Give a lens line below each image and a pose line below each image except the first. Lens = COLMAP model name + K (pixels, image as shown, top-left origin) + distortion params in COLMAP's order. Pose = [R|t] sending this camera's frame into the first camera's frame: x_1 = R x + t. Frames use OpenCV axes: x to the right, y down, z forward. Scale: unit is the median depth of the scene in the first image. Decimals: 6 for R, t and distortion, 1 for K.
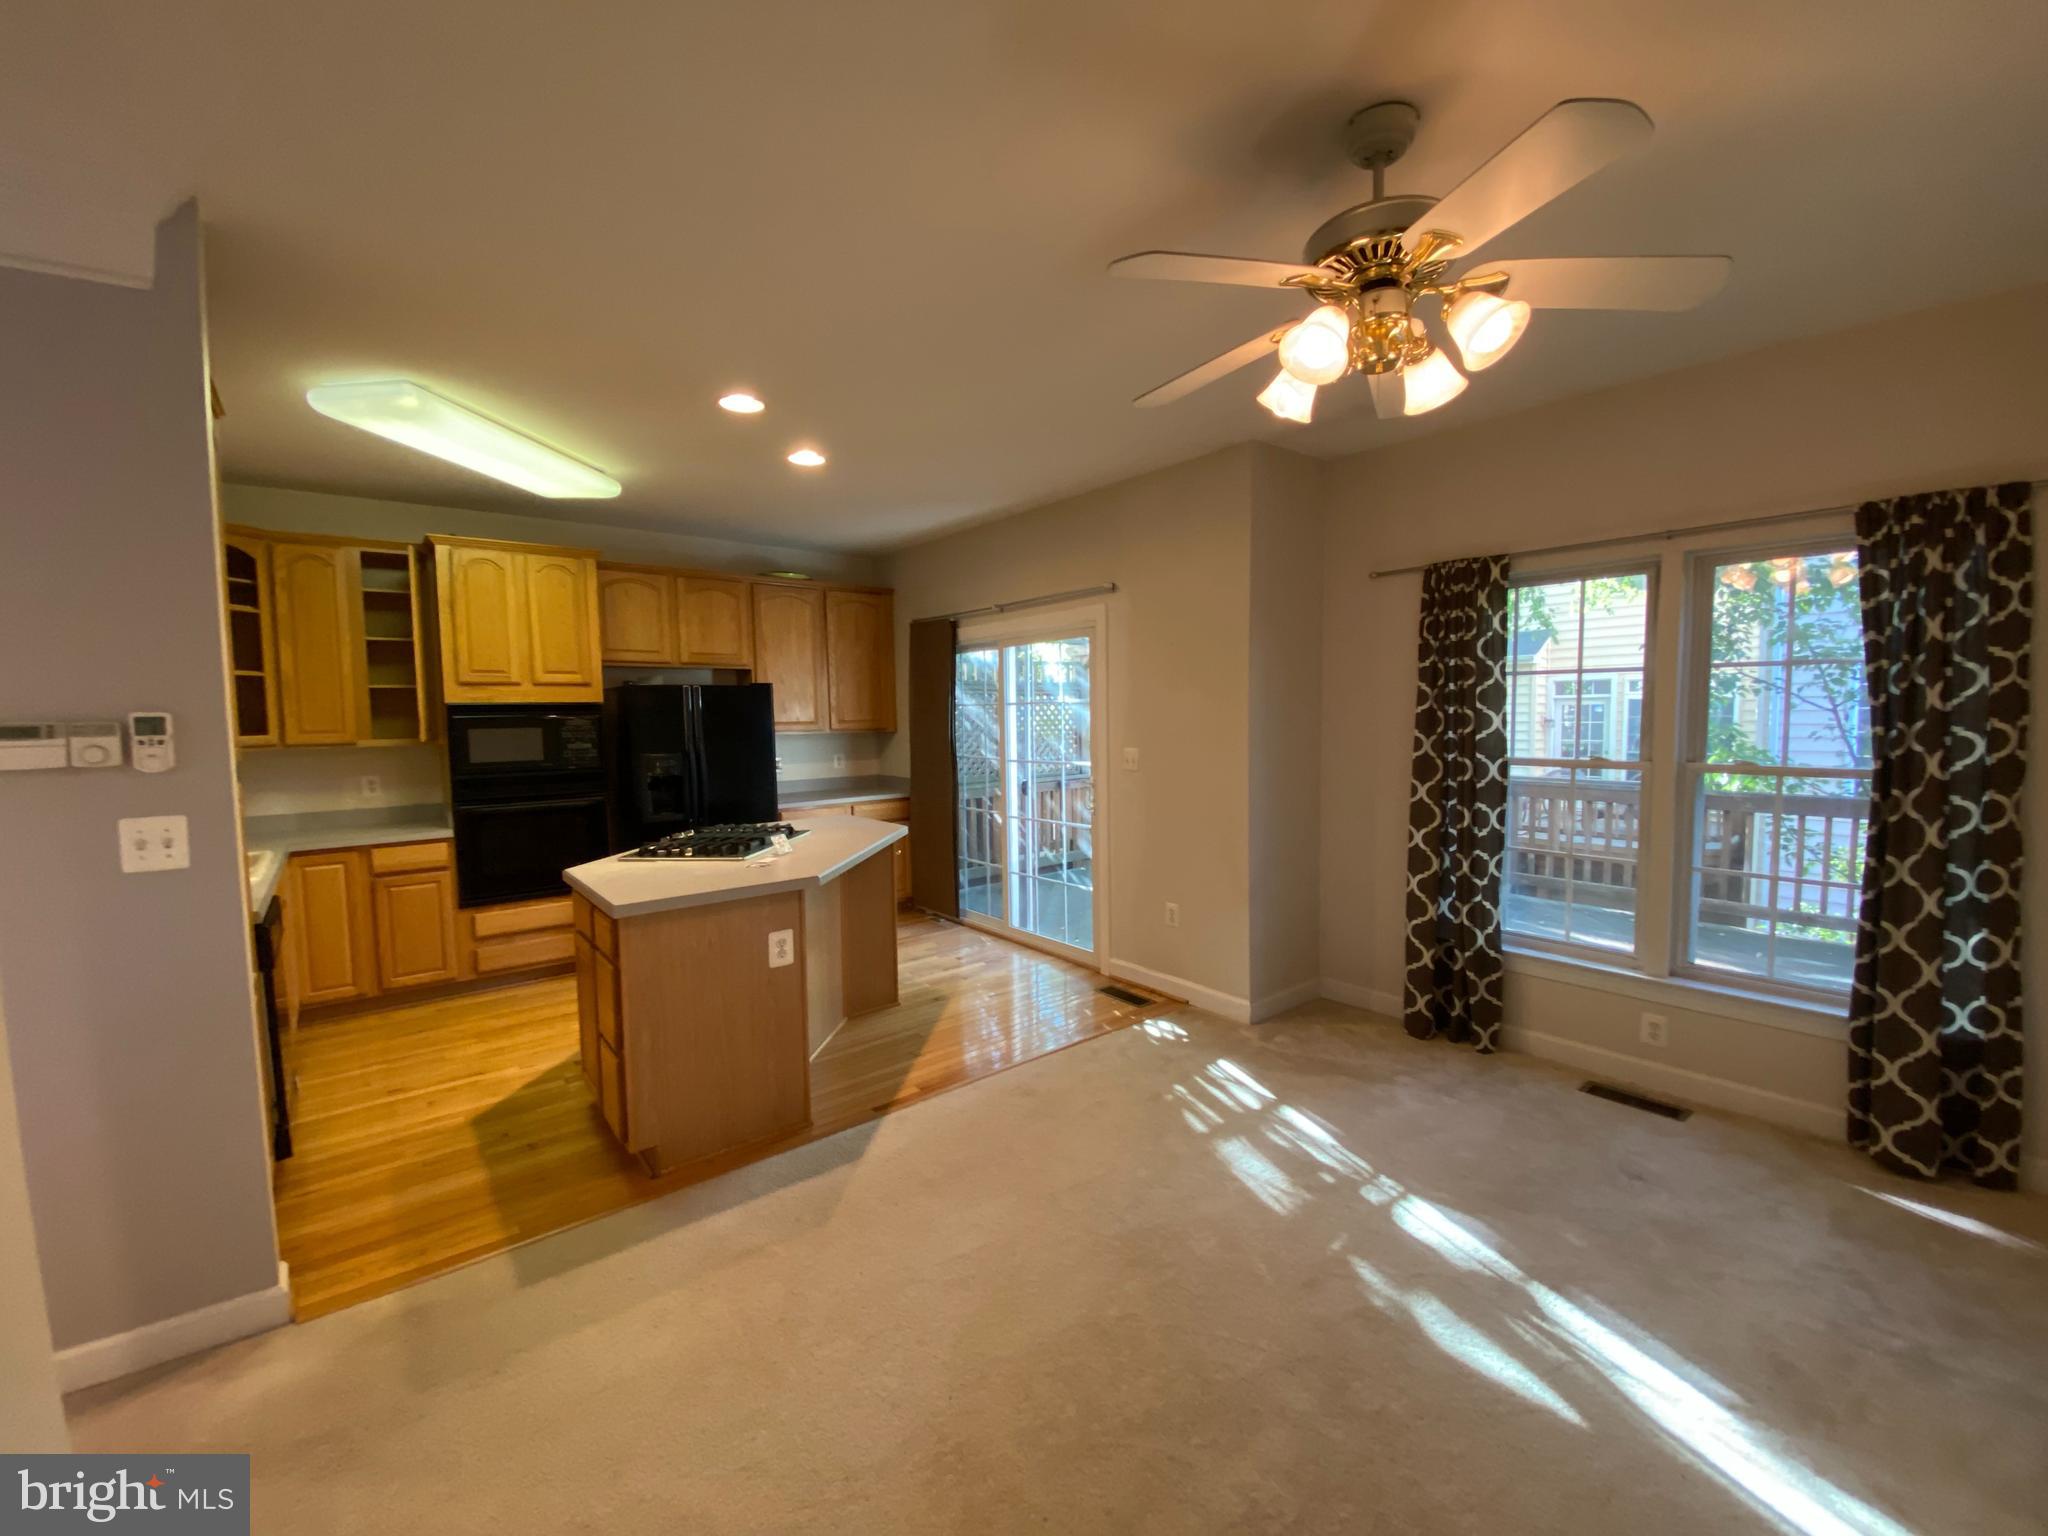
lens RADIAL K [[830.6, 0, 1024.0], [0, 830.6, 768.0], [0, 0, 1]] dist [0.054851, -0.042389]
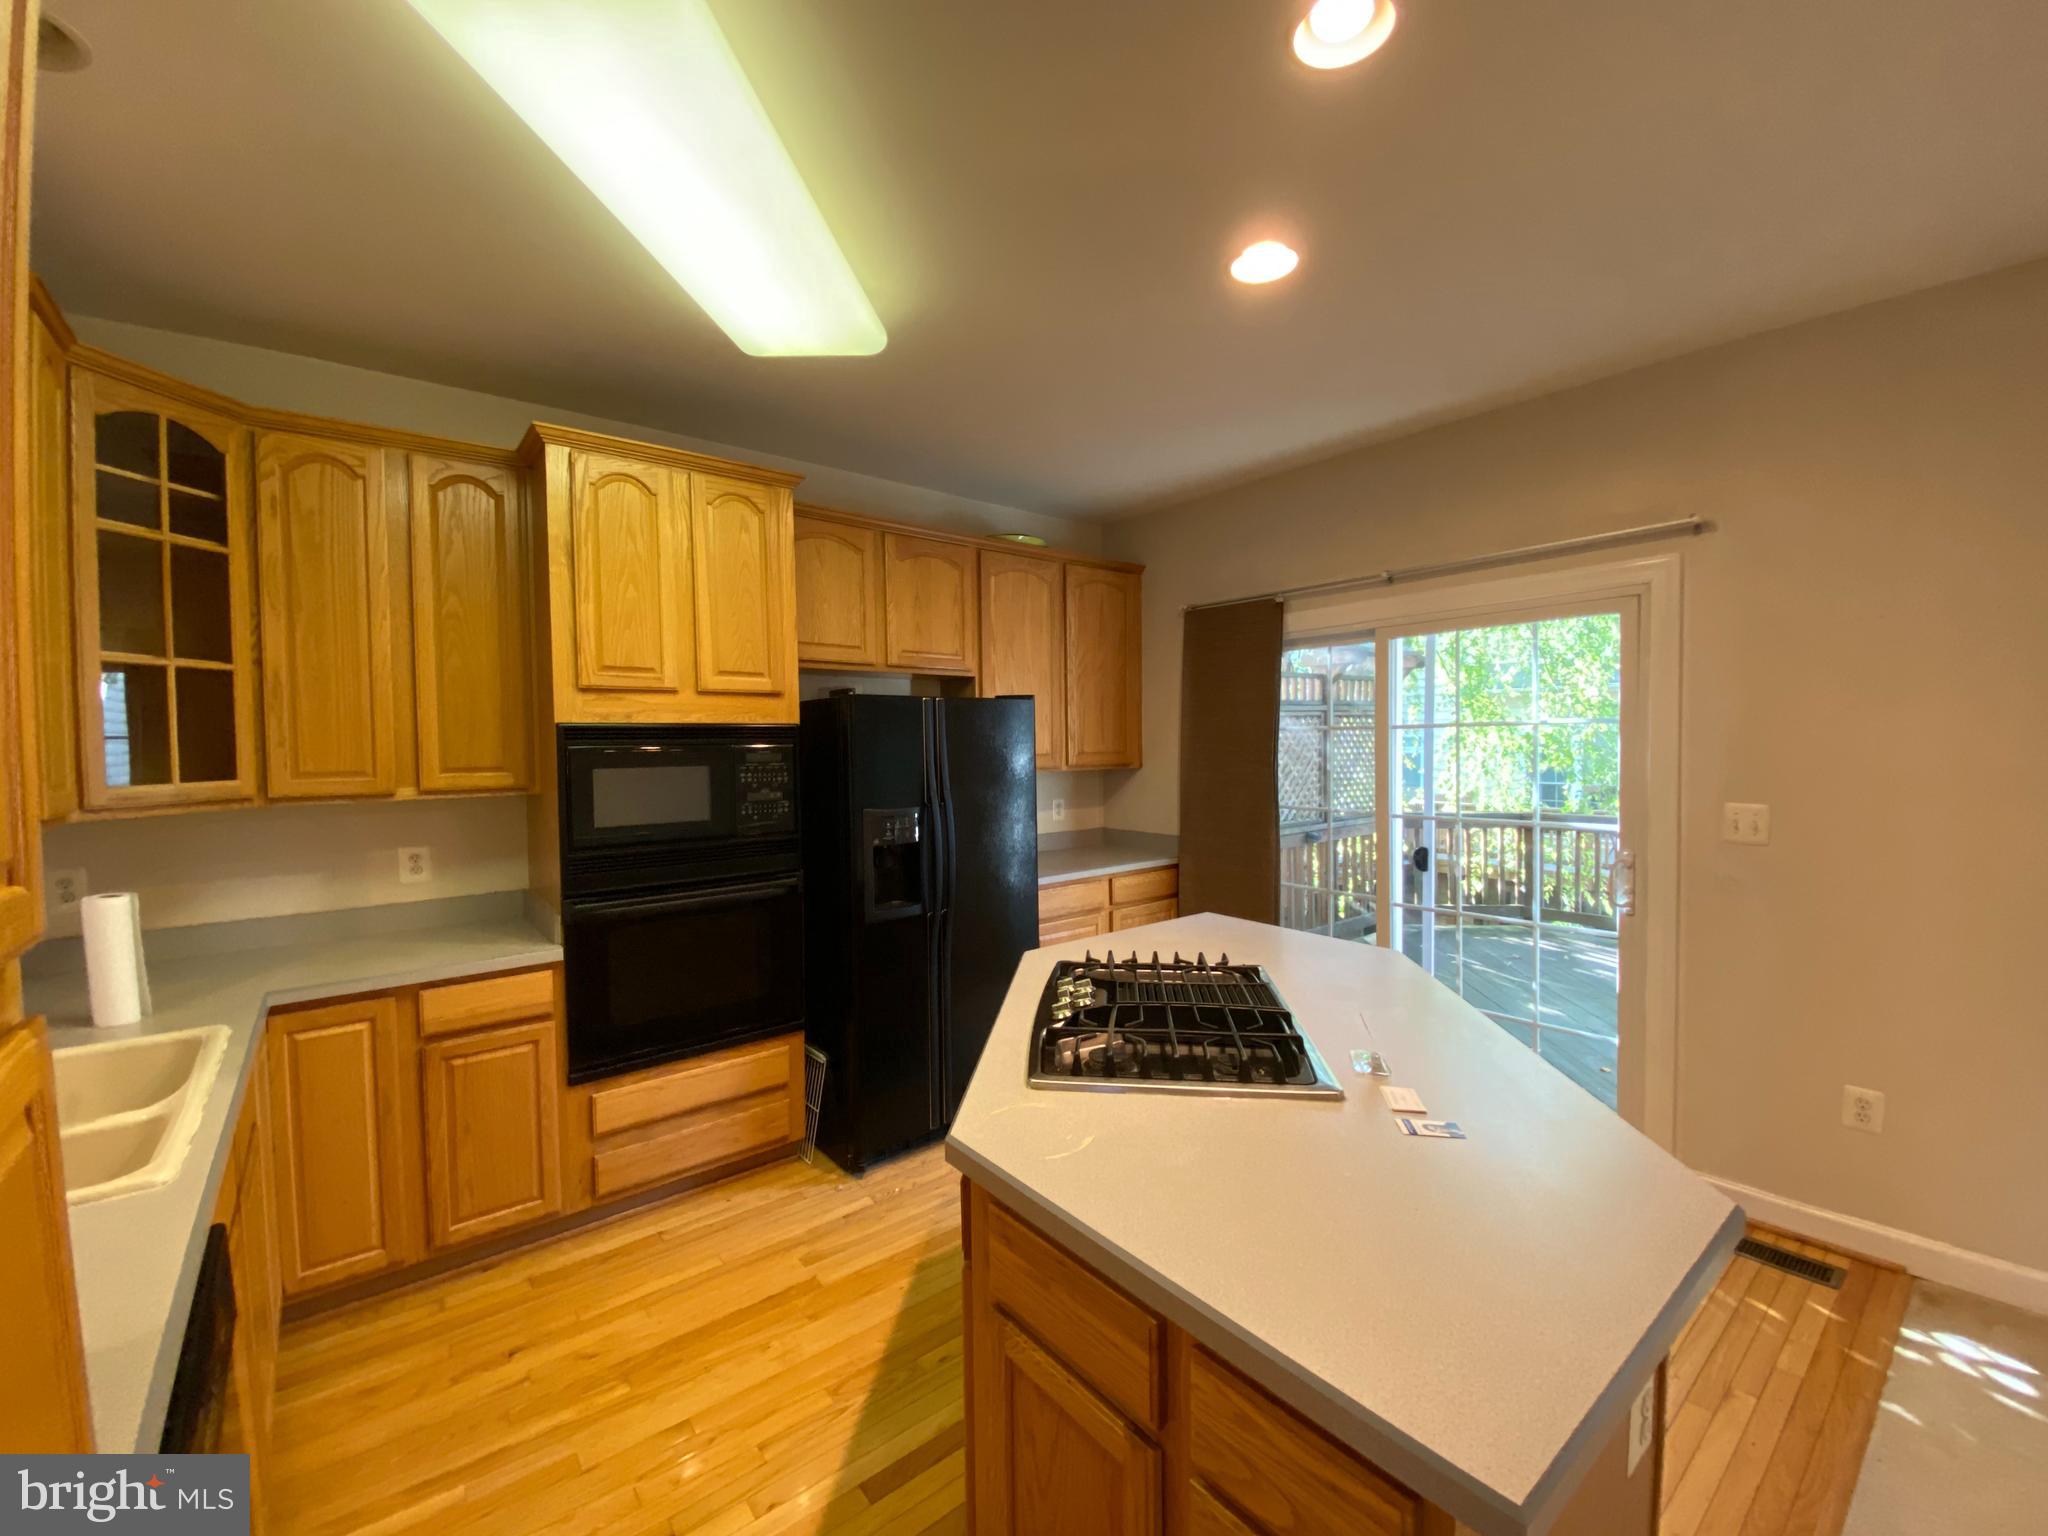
lens RADIAL K [[830.6, 0, 1024.0], [0, 830.6, 768.0], [0, 0, 1]] dist [0.054851, -0.042389]
pose [[0.999998, 0.001836, -0.001095, -0.358566], [-0.001875, 0.999321, -0.036797, -0.025521], [0.001027, 0.036799, 0.999322, 0.422744]]
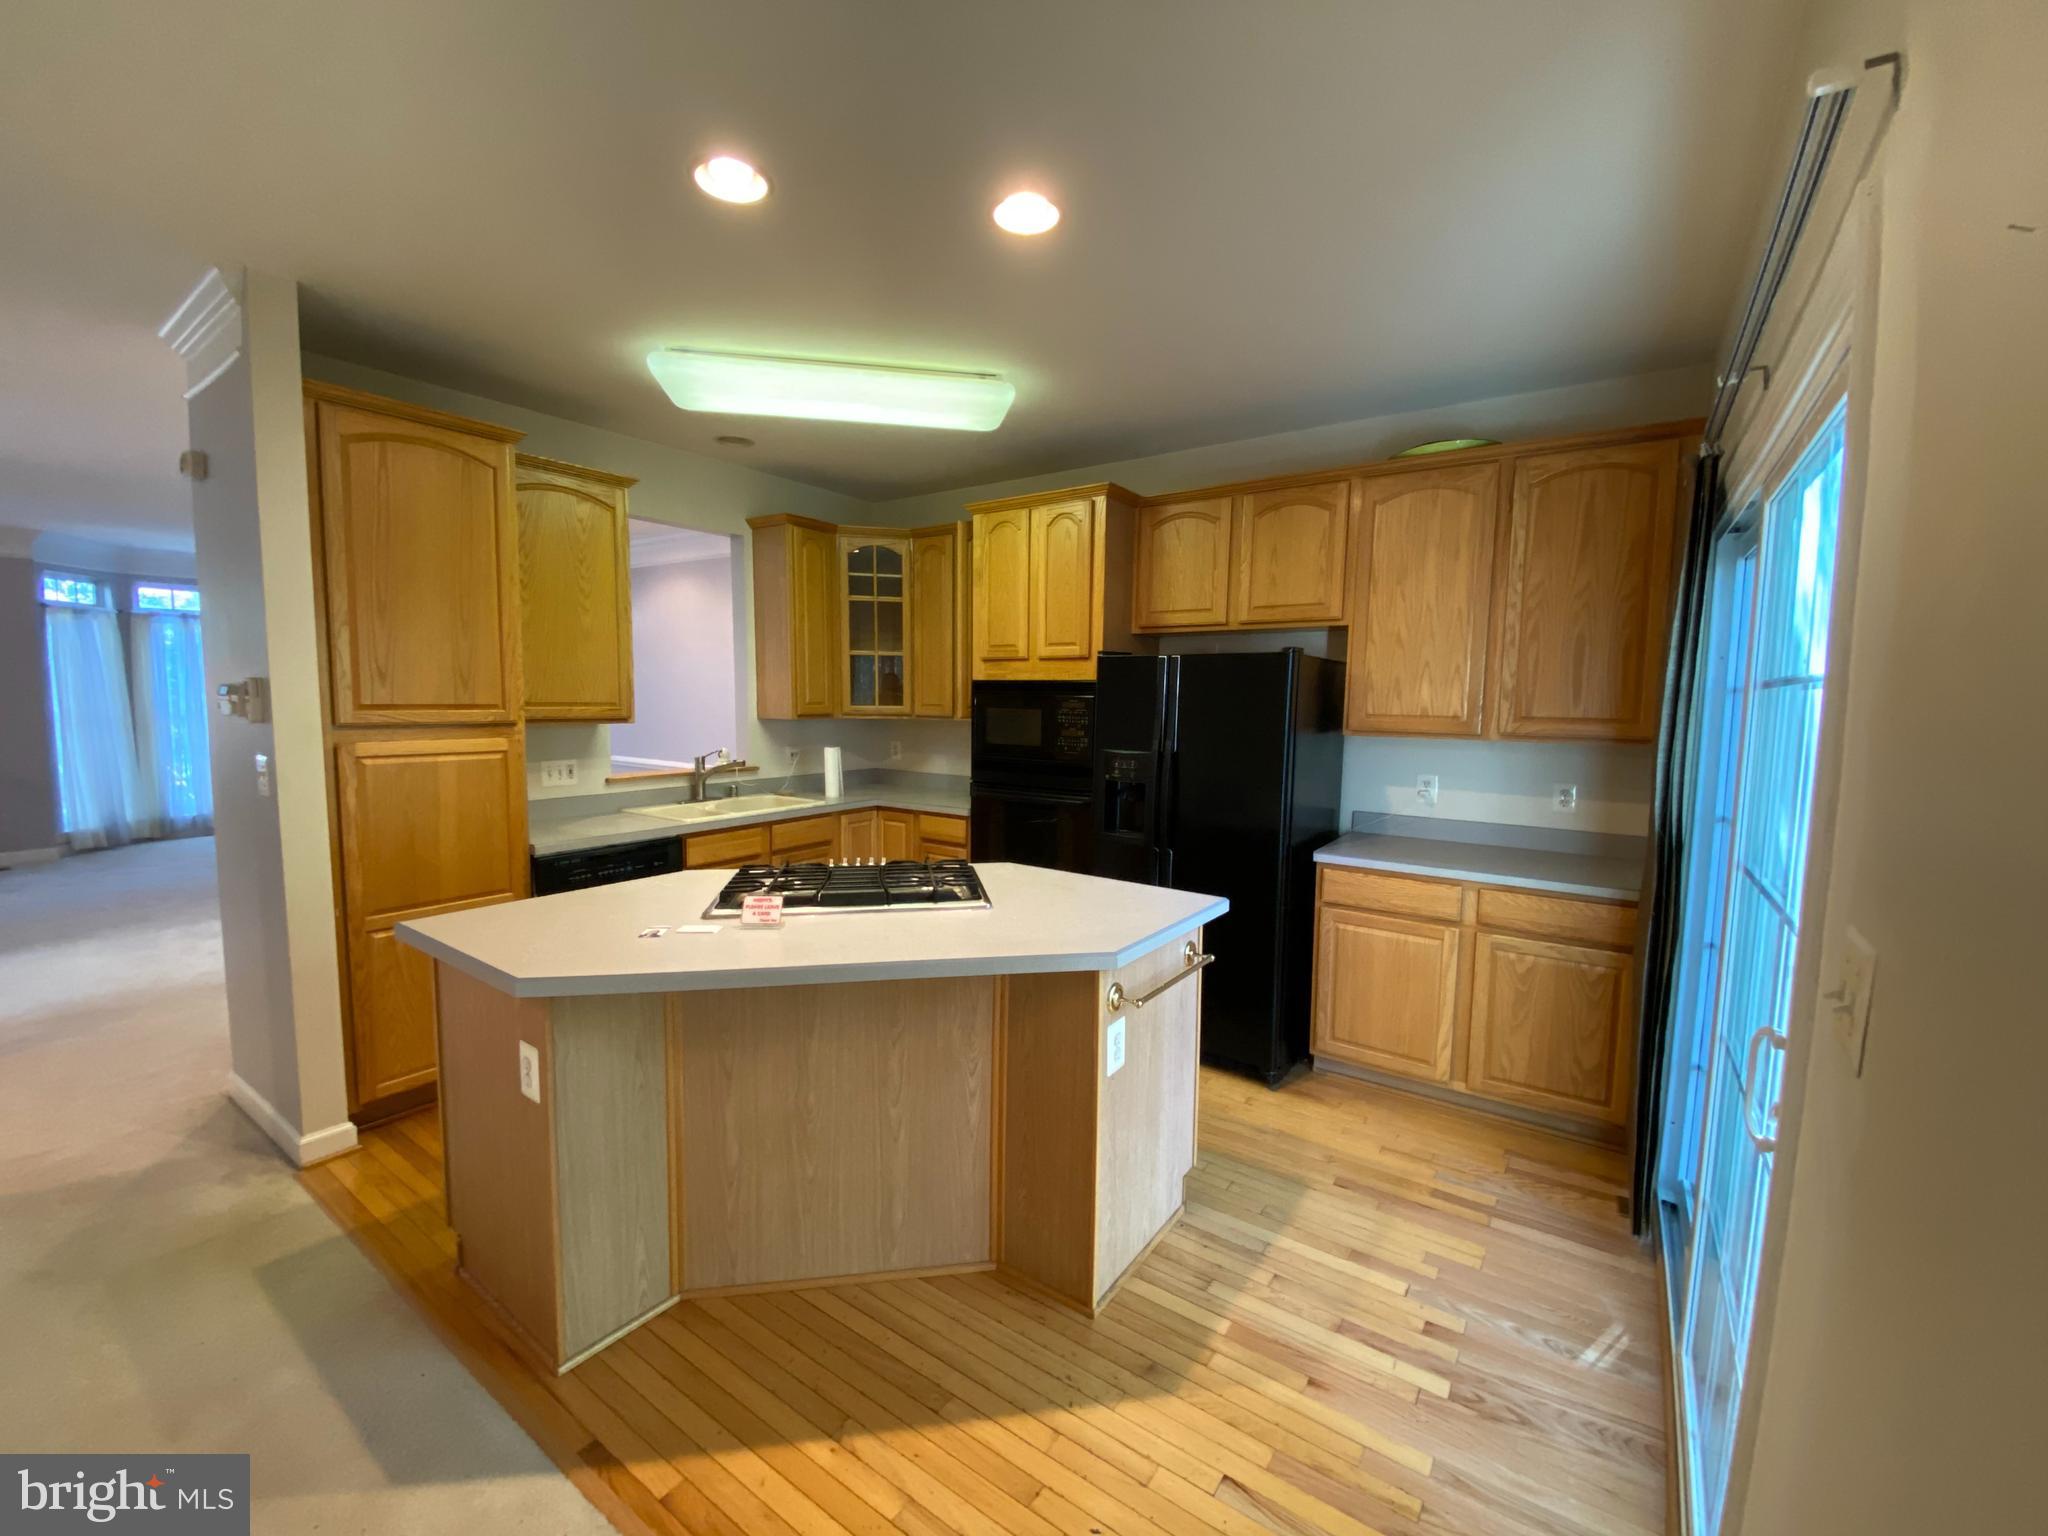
lens RADIAL K [[830.6, 0, 1024.0], [0, 830.6, 768.0], [0, 0, 1]] dist [0.054851, -0.042389]
pose [[0.267255, 0.106811, -0.957688, 0.254430], [-0.085044, 0.992574, 0.086970, -0.061751], [0.959866, 0.058202, 0.274354, 0.774123]]
